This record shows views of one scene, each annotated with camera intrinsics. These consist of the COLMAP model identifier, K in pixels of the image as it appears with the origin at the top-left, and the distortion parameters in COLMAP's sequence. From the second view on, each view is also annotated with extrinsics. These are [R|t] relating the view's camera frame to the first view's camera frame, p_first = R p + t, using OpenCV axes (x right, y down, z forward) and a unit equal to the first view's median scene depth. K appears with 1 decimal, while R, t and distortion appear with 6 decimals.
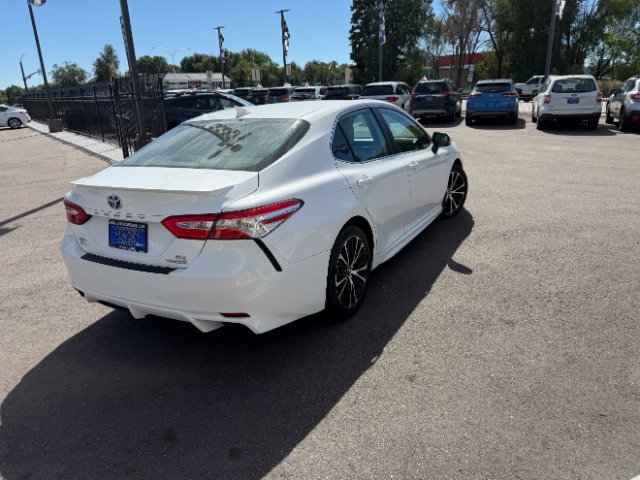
lens RADIAL K [[454.9, 0, 319.1], [0, 454.9, 243.7], [0, 0, 1]] dist [0.029576, -0.041497]
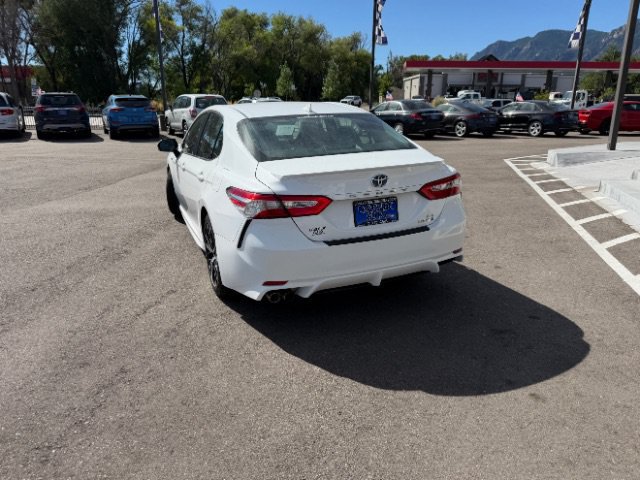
lens RADIAL K [[454.9, 0, 319.1], [0, 454.9, 243.7], [0, 0, 1]] dist [0.029576, -0.041497]
pose [[0.616787, -0.201410, 0.760925, -0.177038], [0.230094, 0.970618, 0.070405, -0.006640], [-0.752748, 0.131660, 0.645008, 0.050769]]
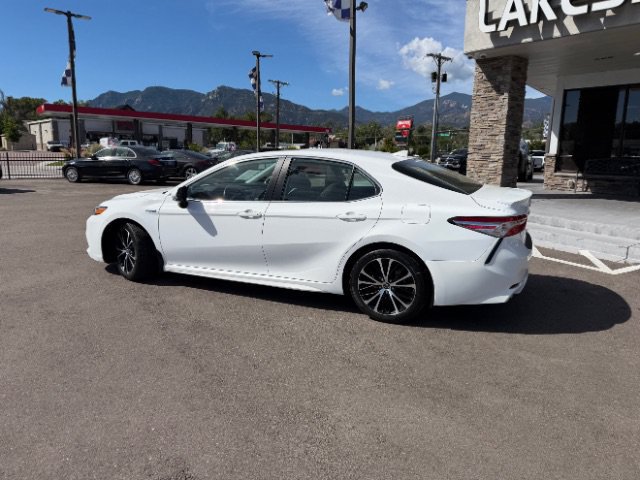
lens RADIAL K [[452.5, 0, 317.1], [0, 452.5, 237.1], [0, 0, 1]] dist [0.038267, -0.041045]
pose [[-0.095944, -0.149509, 0.984094, -0.248830], [0.301831, 0.937737, 0.171893, -0.060525], [-0.948521, 0.313522, -0.044844, 0.228526]]
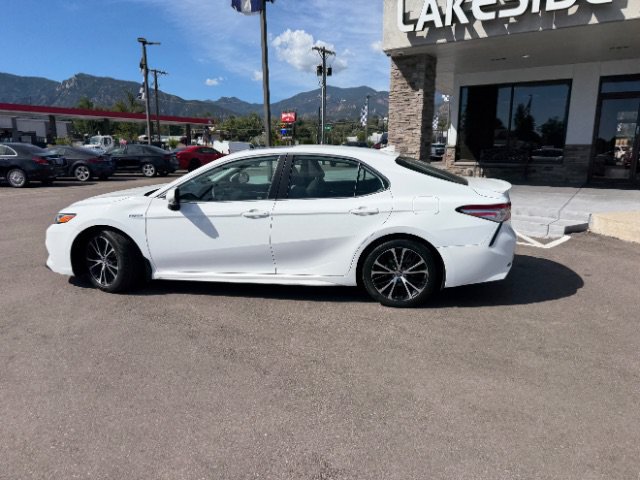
lens RADIAL K [[450.9, 0, 318.1], [0, 450.9, 247.8], [0, 0, 1]] dist [0.039870, -0.046632]
pose [[-0.347457, -0.171383, 0.921901, -0.240221], [0.307056, 0.908155, 0.284555, -0.079649], [-0.885997, 0.381946, -0.262921, 0.280540]]
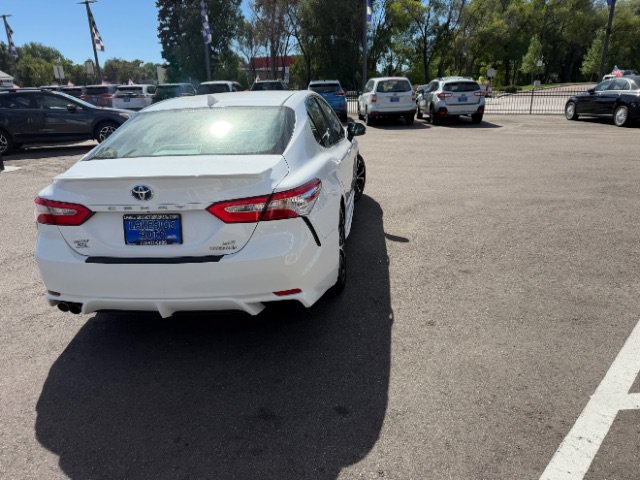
lens RADIAL K [[454.9, 0, 319.1], [0, 454.9, 243.7], [0, 0, 1]] dist [0.029576, -0.041497]
pose [[0.925203, -0.114357, 0.361832, -0.057467], [0.115285, 0.993149, 0.019102, 0.004248], [-0.361537, 0.024040, 0.932048, 0.001168]]
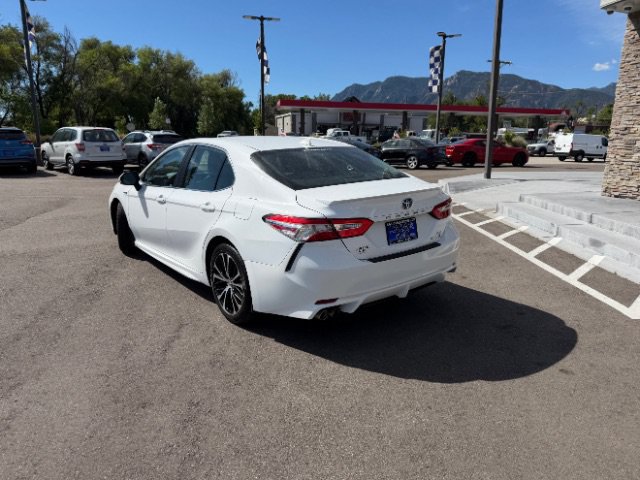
lens RADIAL K [[450.9, 0, 318.1], [0, 450.9, 247.8], [0, 0, 1]] dist [0.039870, -0.046632]
pose [[0.381816, -0.181139, 0.906314, -0.213716], [0.271627, 0.959294, 0.077296, -0.017160], [-0.883423, 0.216667, 0.415476, 0.089491]]
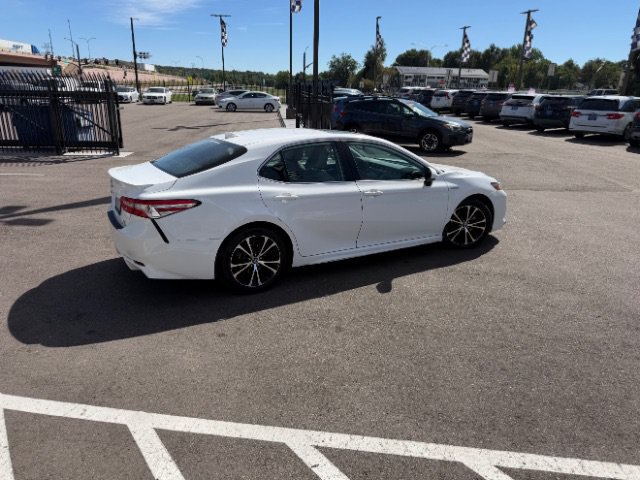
lens RADIAL K [[454.9, 0, 319.1], [0, 454.9, 243.7], [0, 0, 1]] dist [0.029576, -0.041497]
pose [[0.858617, 0.219767, -0.463119, 0.133171], [-0.213626, 0.974653, 0.066449, -0.018719], [0.465984, 0.041880, 0.883802, -0.017634]]
